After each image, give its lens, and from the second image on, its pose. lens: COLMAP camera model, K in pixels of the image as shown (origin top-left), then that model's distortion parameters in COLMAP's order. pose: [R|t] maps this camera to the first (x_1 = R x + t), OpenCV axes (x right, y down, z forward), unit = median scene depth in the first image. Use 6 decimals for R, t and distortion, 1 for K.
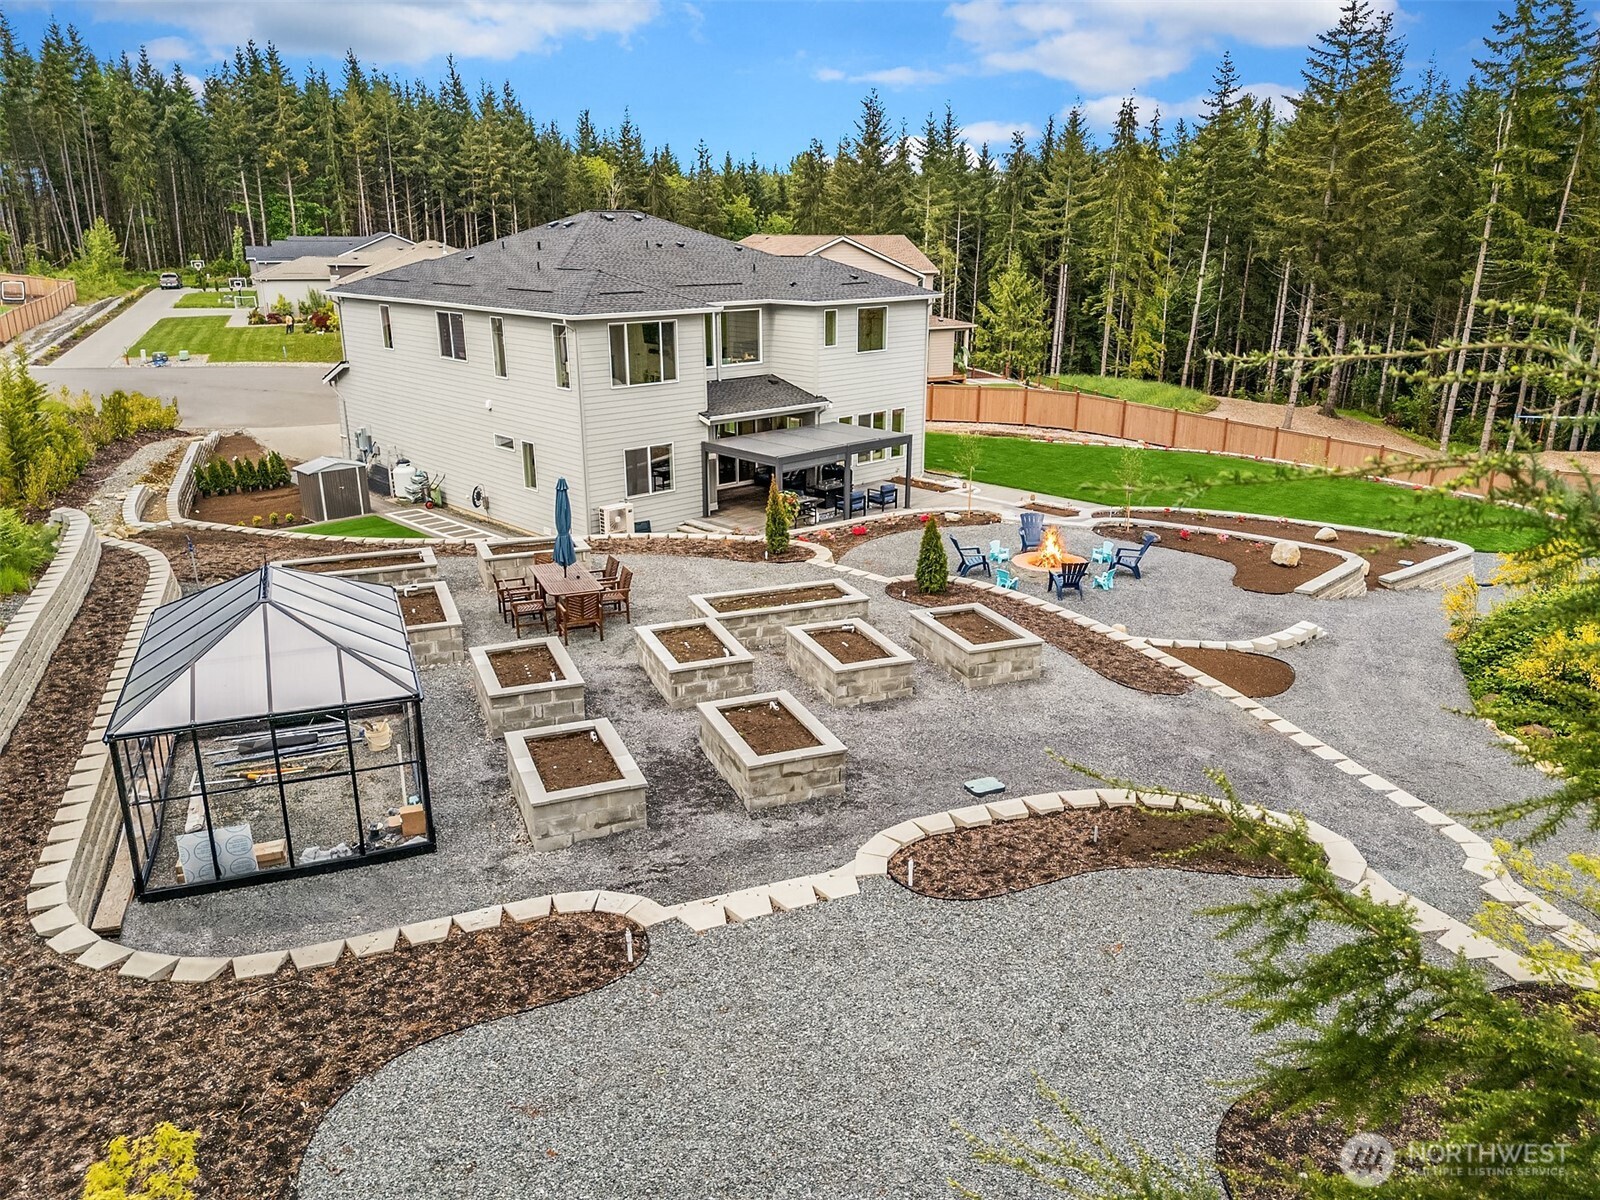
lens RADIAL K [[1172.7, 0, 795.7], [0, 1172.7, 591.0], [0, 0, 1]] dist [0.065757, -0.059376]
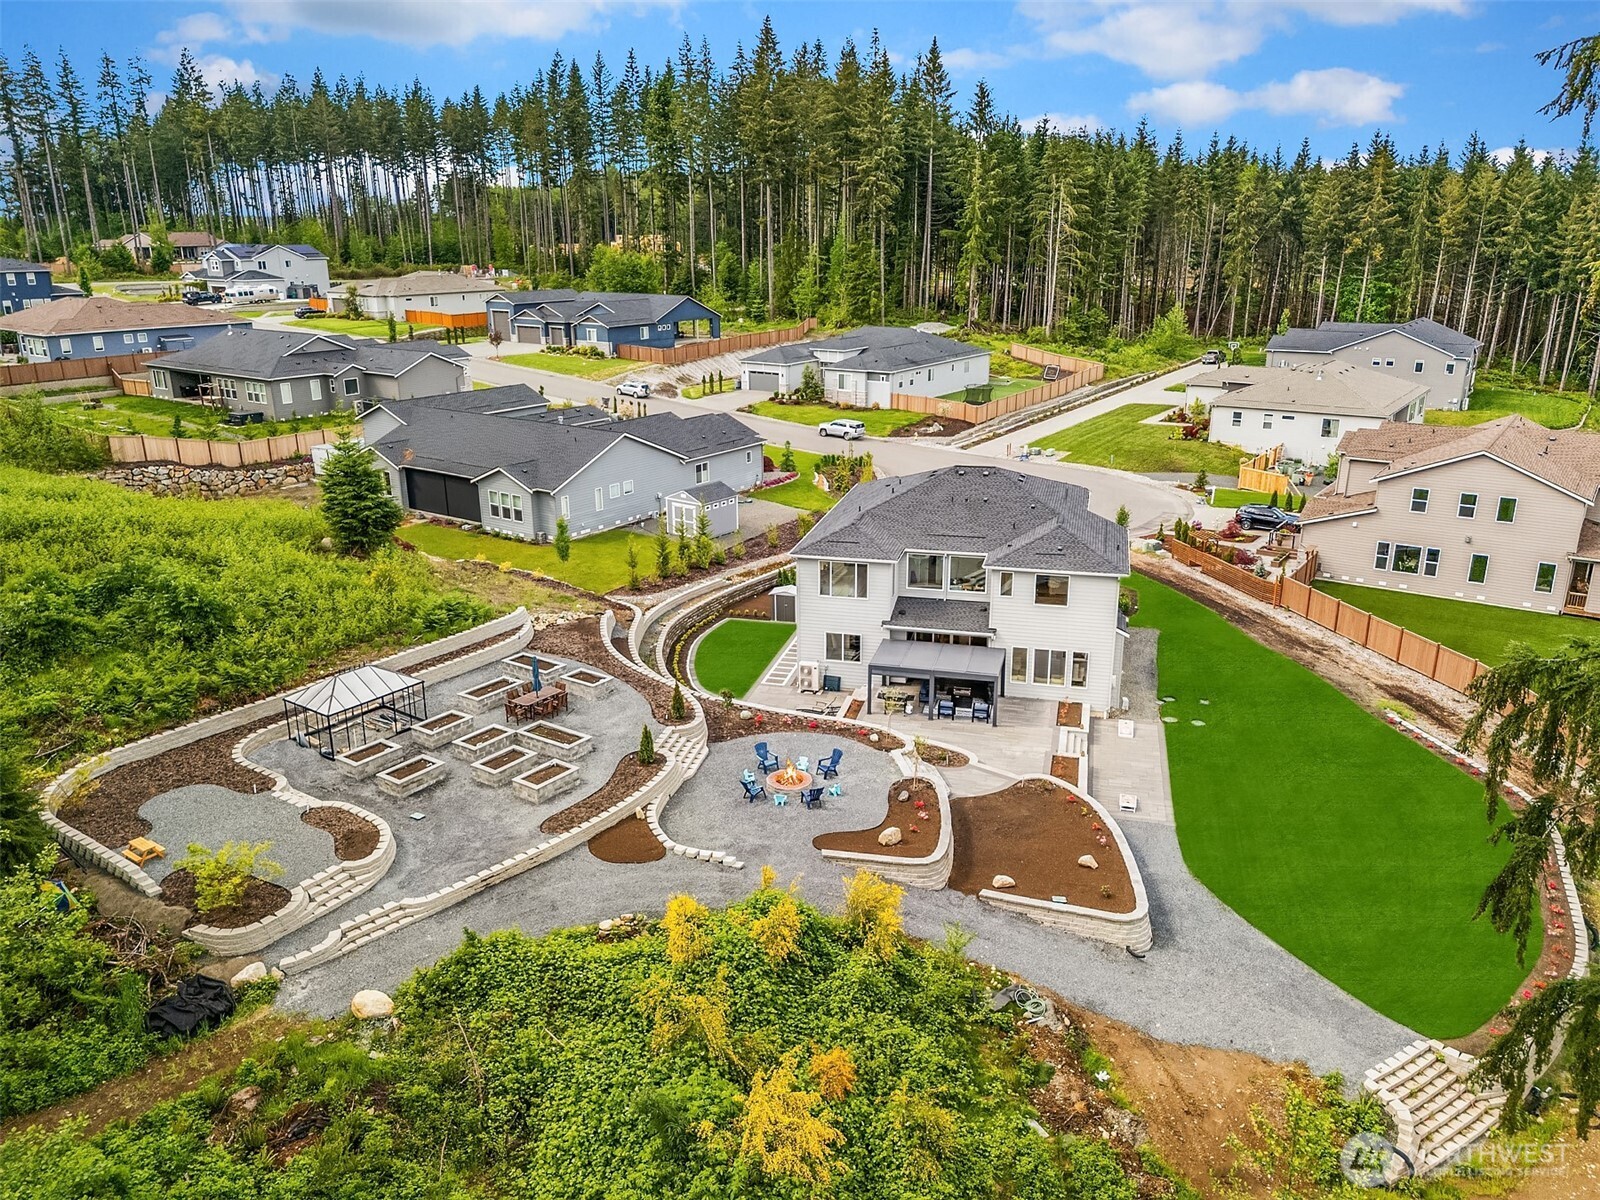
lens RADIAL K [[1172.7, 0, 795.7], [0, 1172.7, 591.0], [0, 0, 1]] dist [0.065757, -0.059376]
pose [[0.525752, 0.251014, -0.812759, 0.266829], [-0.240916, 0.960288, 0.140735, -0.091297], [0.815809, 0.121815, 0.565346, 0.003471]]
